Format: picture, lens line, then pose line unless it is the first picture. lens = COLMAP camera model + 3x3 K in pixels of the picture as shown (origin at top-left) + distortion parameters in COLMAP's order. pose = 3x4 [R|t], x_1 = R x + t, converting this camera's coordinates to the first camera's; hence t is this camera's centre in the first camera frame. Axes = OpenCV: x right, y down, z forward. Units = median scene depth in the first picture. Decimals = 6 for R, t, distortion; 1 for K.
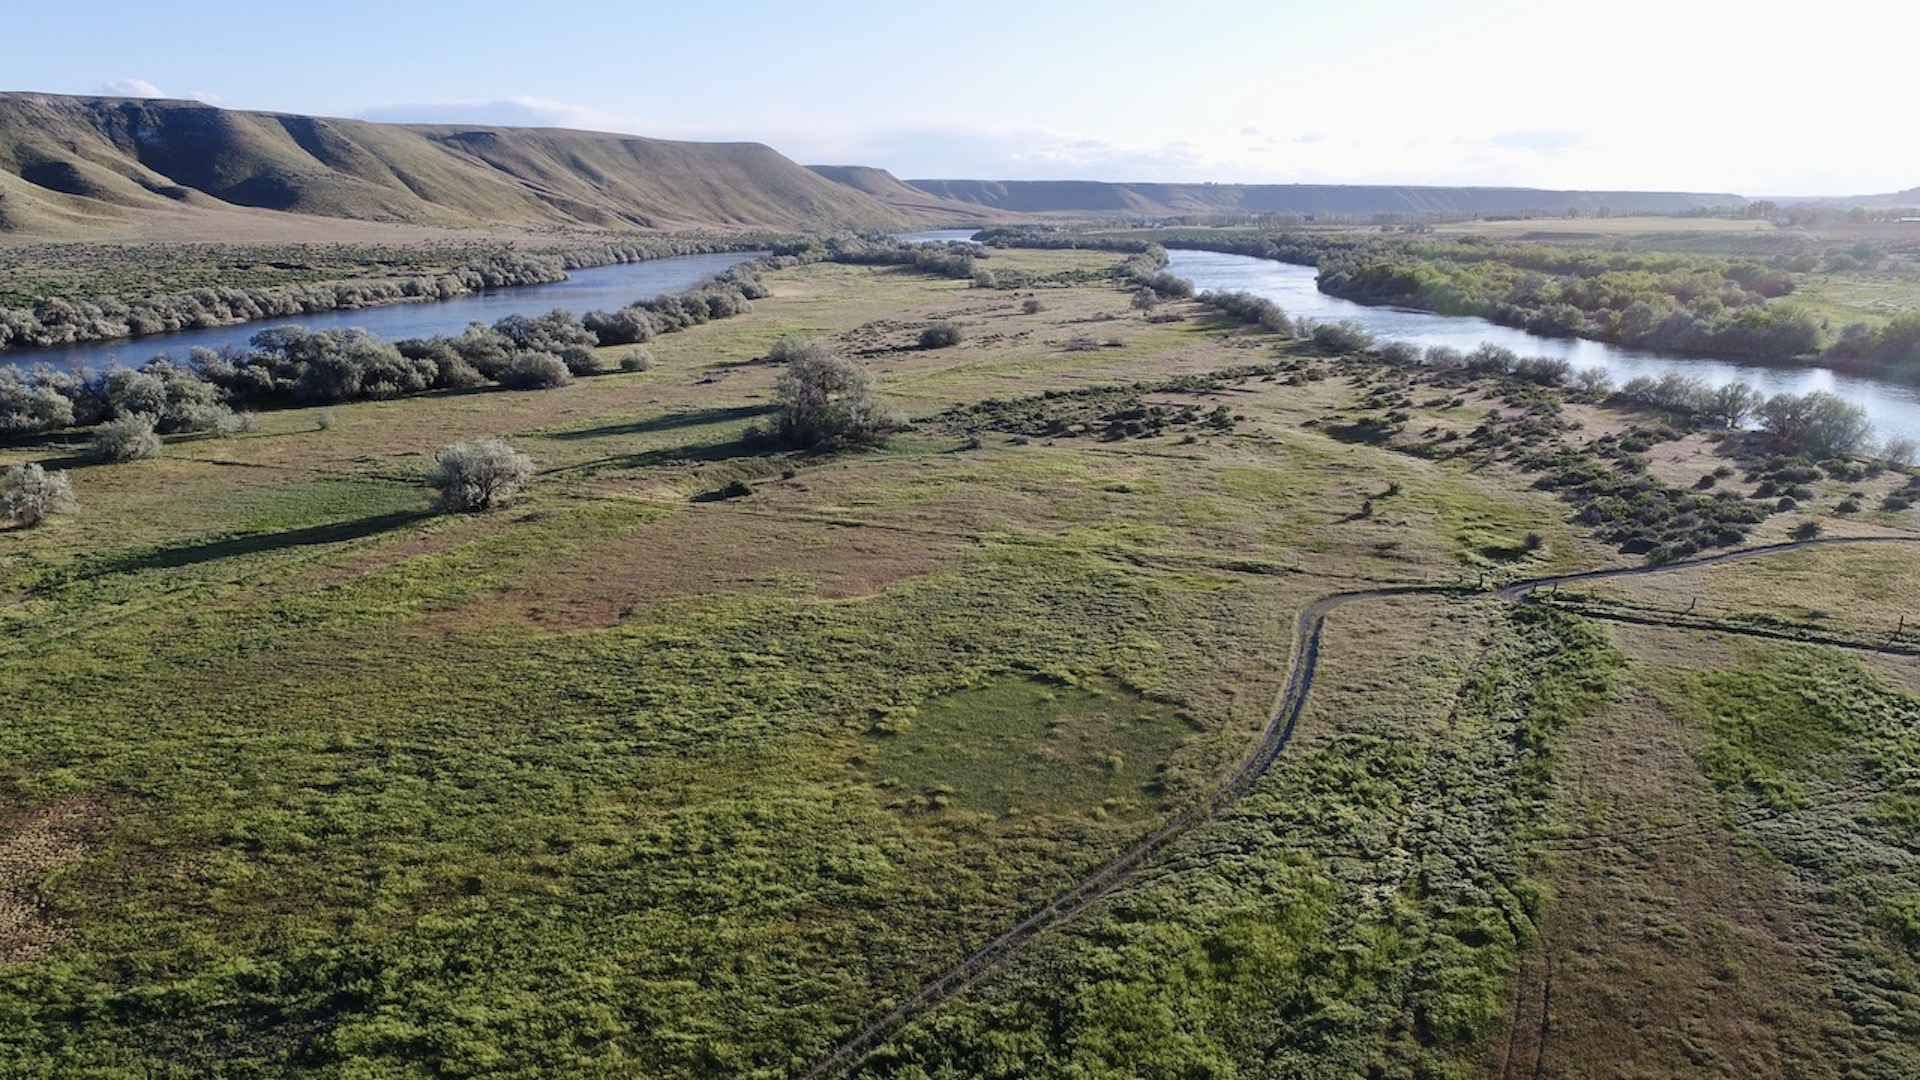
lens RADIAL K [[1434.8, 0, 971.5], [0, 1434.8, 541.4], [0, 0, 1]] dist [-0.001599, 0.001773]
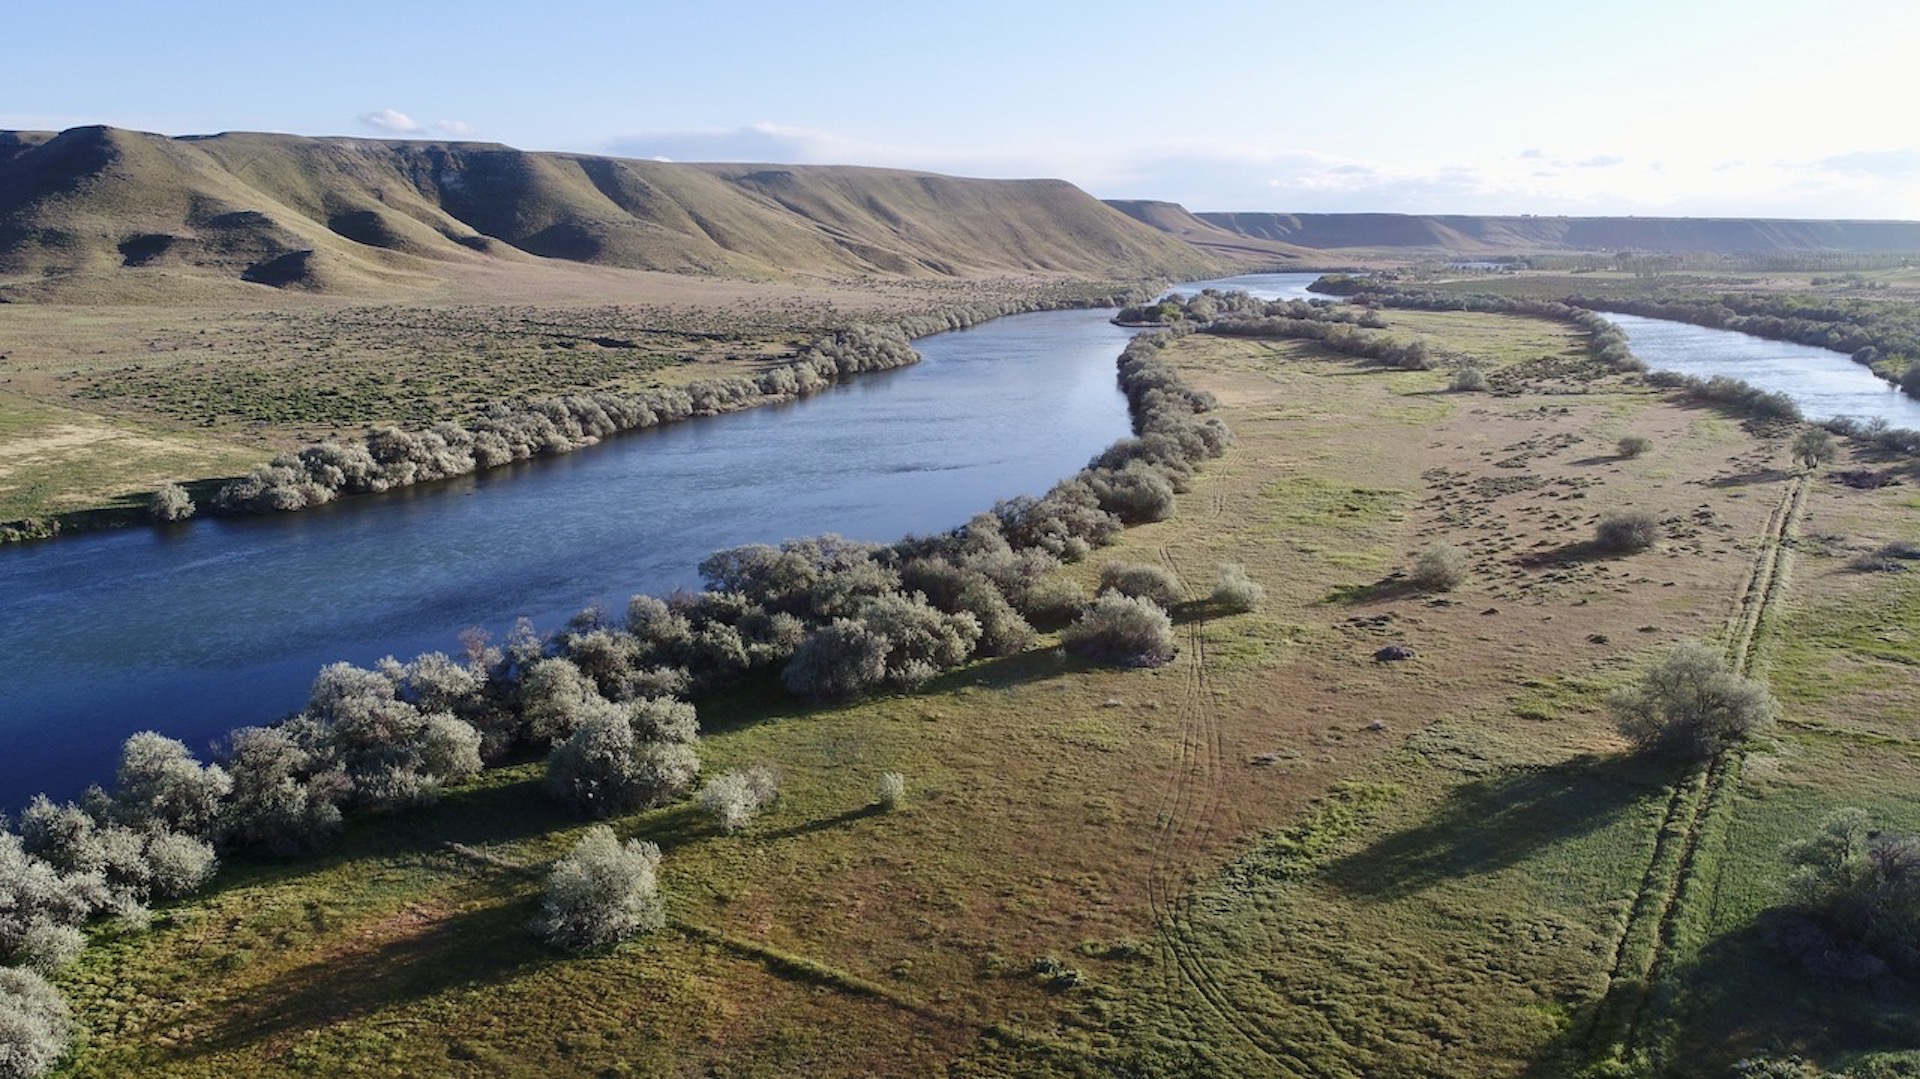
lens RADIAL K [[1511.9, 0, 960.0], [0, 1511.9, 539.5], [0, 0, 1]] dist [0.003575, -0.002510]
pose [[0.984697, 0.037133, -0.170271, -0.076484], [-0.042307, 0.998744, -0.026857, -0.040070], [0.169060, 0.033650, 0.985031, 0.096125]]
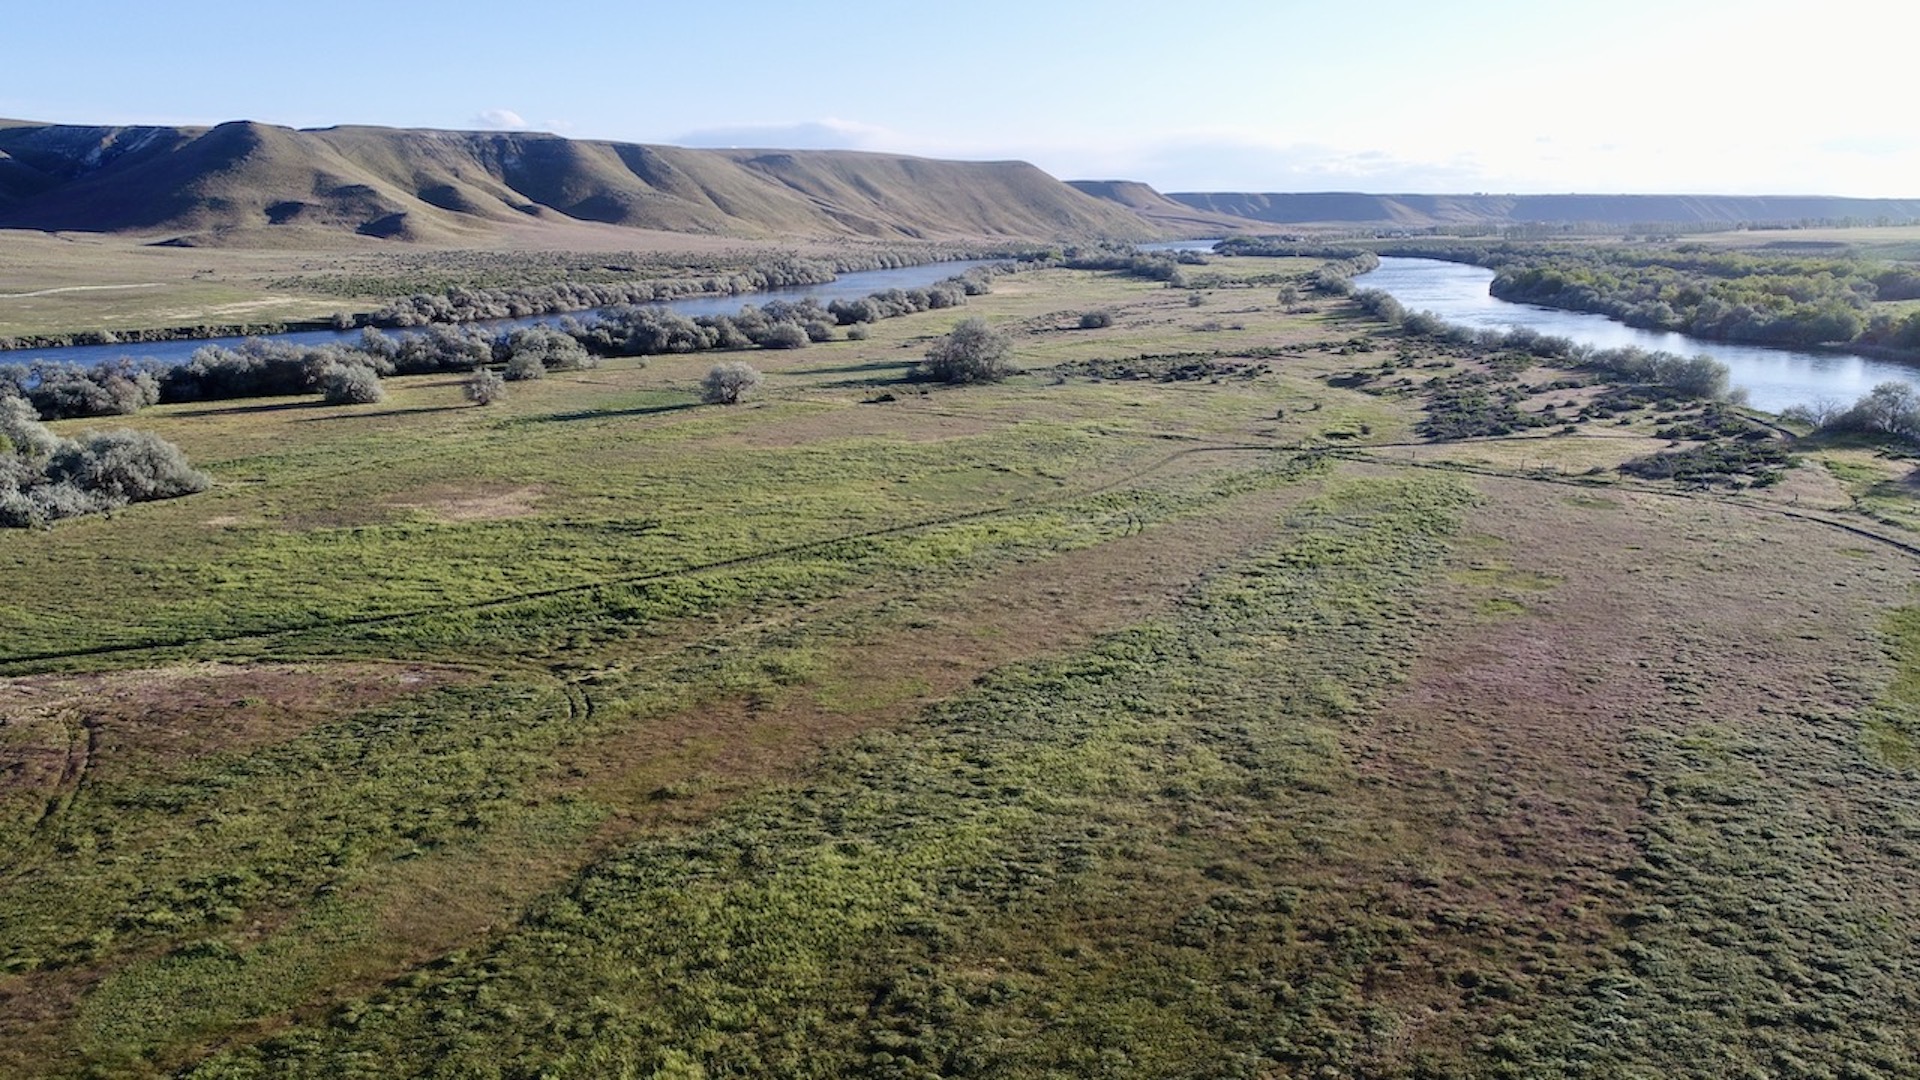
lens RADIAL K [[1391.2, 0, 963.9], [0, 1391.2, 542.2], [0, 0, 1]] dist [0.002041, -0.003437]
pose [[0.980999, 0.039672, -0.189912, 0.039081], [-0.039872, 0.999201, 0.002766, 0.020697], [0.189870, 0.004859, 0.981797, -0.088125]]
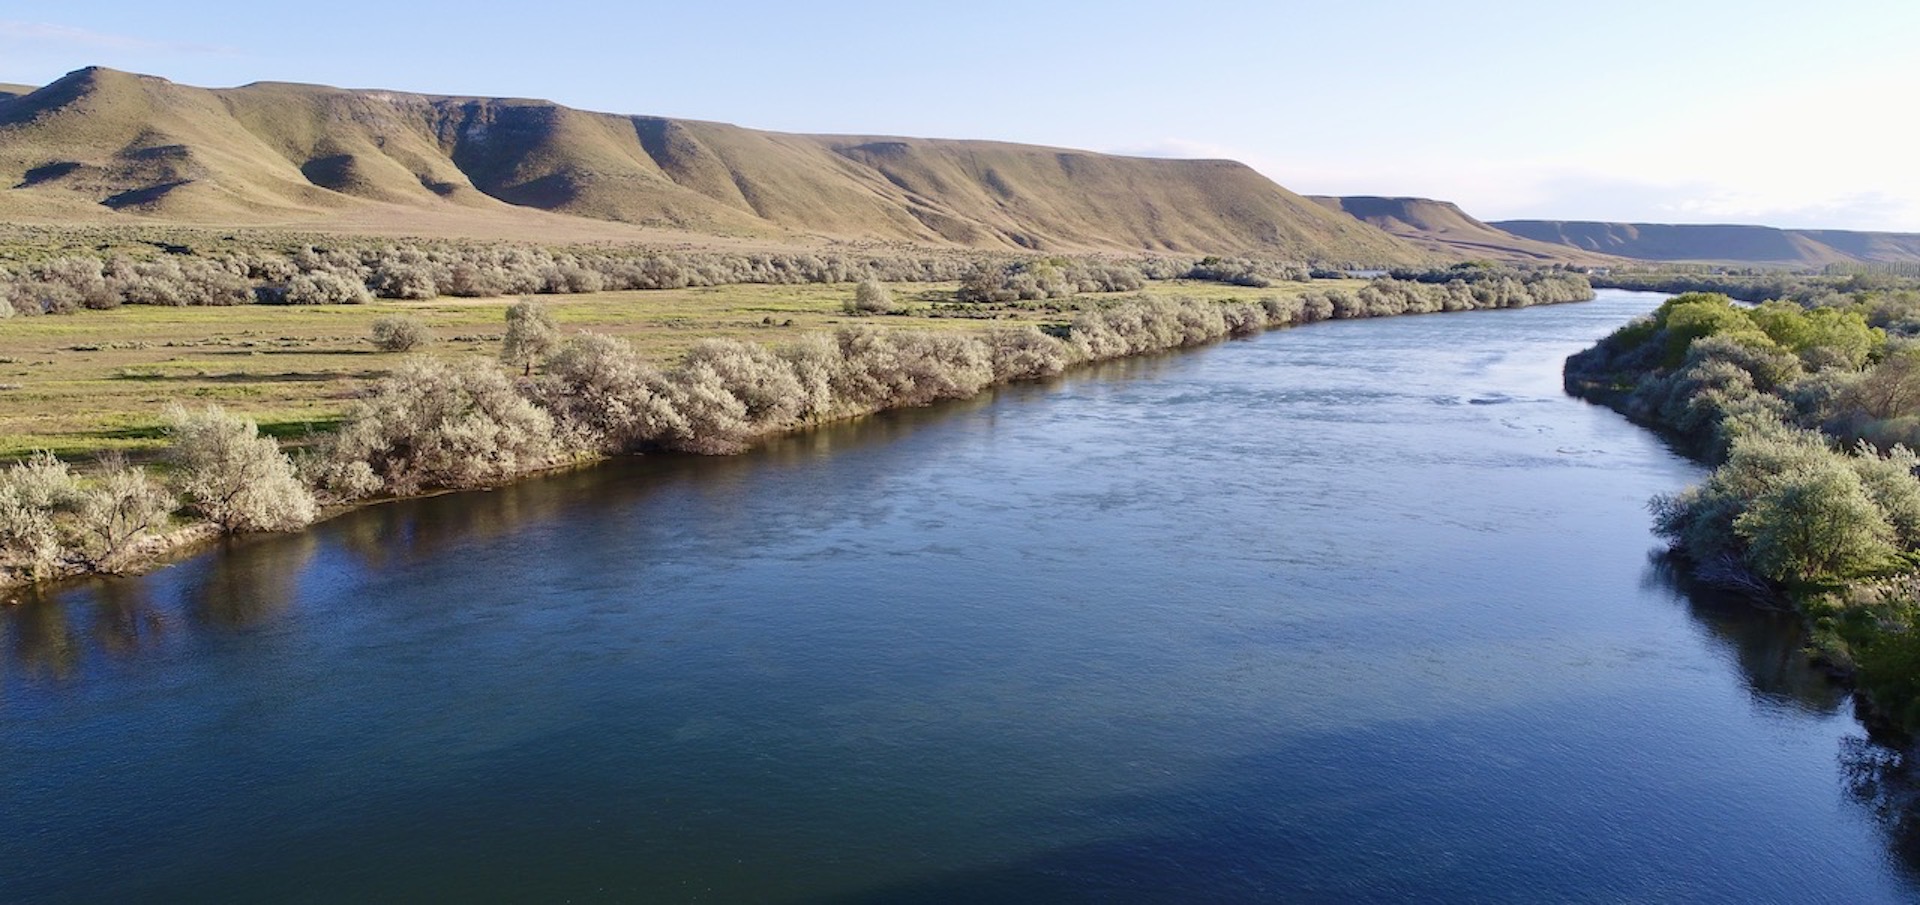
lens RADIAL K [[1410.5, 0, 955.9], [0, 1410.5, 534.2], [0, 0, 1]] dist [0.002985, -0.004420]
pose [[0.896034, 0.111141, -0.429849, 0.176878], [-0.125014, 0.992147, -0.004068, -0.061271], [0.426022, 0.057382, 0.902891, 0.347082]]
